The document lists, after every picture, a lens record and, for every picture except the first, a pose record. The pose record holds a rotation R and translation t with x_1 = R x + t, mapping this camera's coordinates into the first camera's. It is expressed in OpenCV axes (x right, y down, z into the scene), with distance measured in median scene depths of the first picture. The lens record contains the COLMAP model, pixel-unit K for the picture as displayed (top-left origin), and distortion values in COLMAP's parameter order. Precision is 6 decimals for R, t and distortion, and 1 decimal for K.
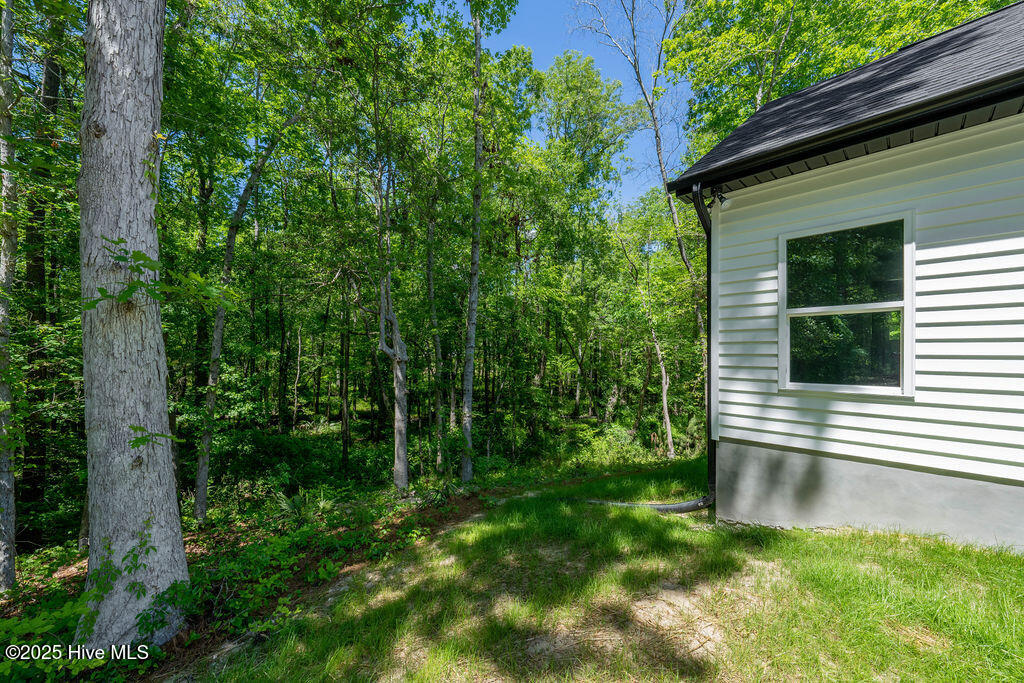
lens RADIAL K [[388.0, 0, 522.3], [0, 388.0, 355.2], [0, 0, 1]] dist [-0.001945, -0.000110]
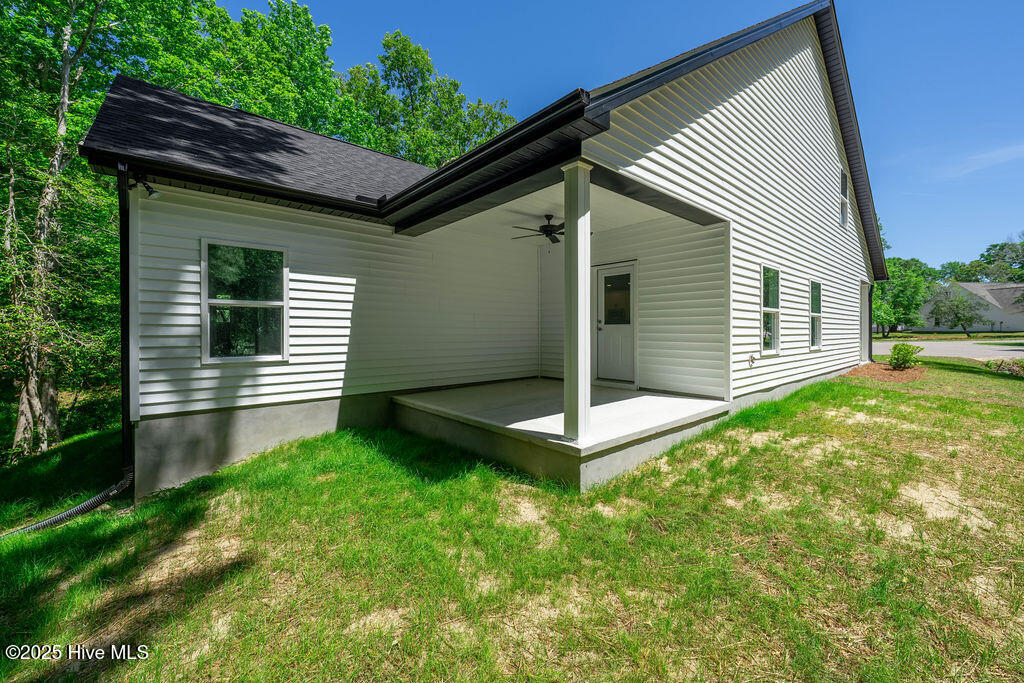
lens RADIAL K [[407.0, 0, 513.7], [0, 407.0, 333.4], [0, 0, 1]] dist [0.000119, 0.000003]
pose [[0.033263, 0.000537, 0.999446, -0.679914], [0.013550, 0.999908, -0.000988, 0.007330], [-0.999355, 0.013575, 0.033253, -0.027839]]
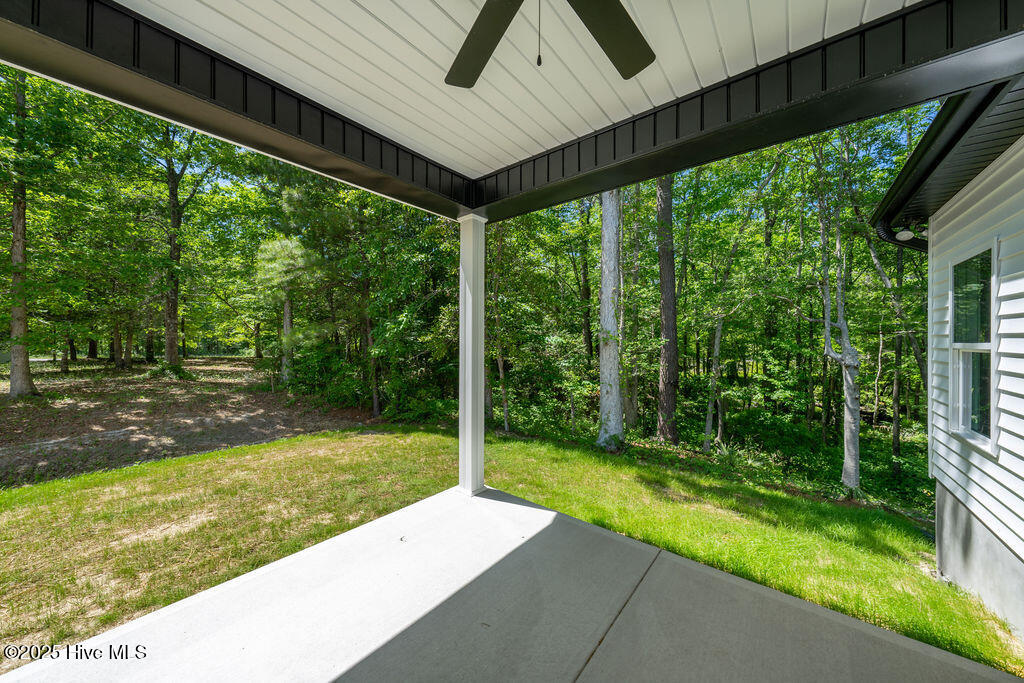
lens RADIAL K [[351.4, 0, 510.0], [0, 351.4, 341.2], [0, 0, 1]] dist [-0.000033, -0.000004]
pose [[0.142961, 0.006842, -0.989705, 1.552810], [-0.018193, 0.999825, 0.004284, -0.124490], [0.989561, 0.017393, 0.143060, -0.172184]]
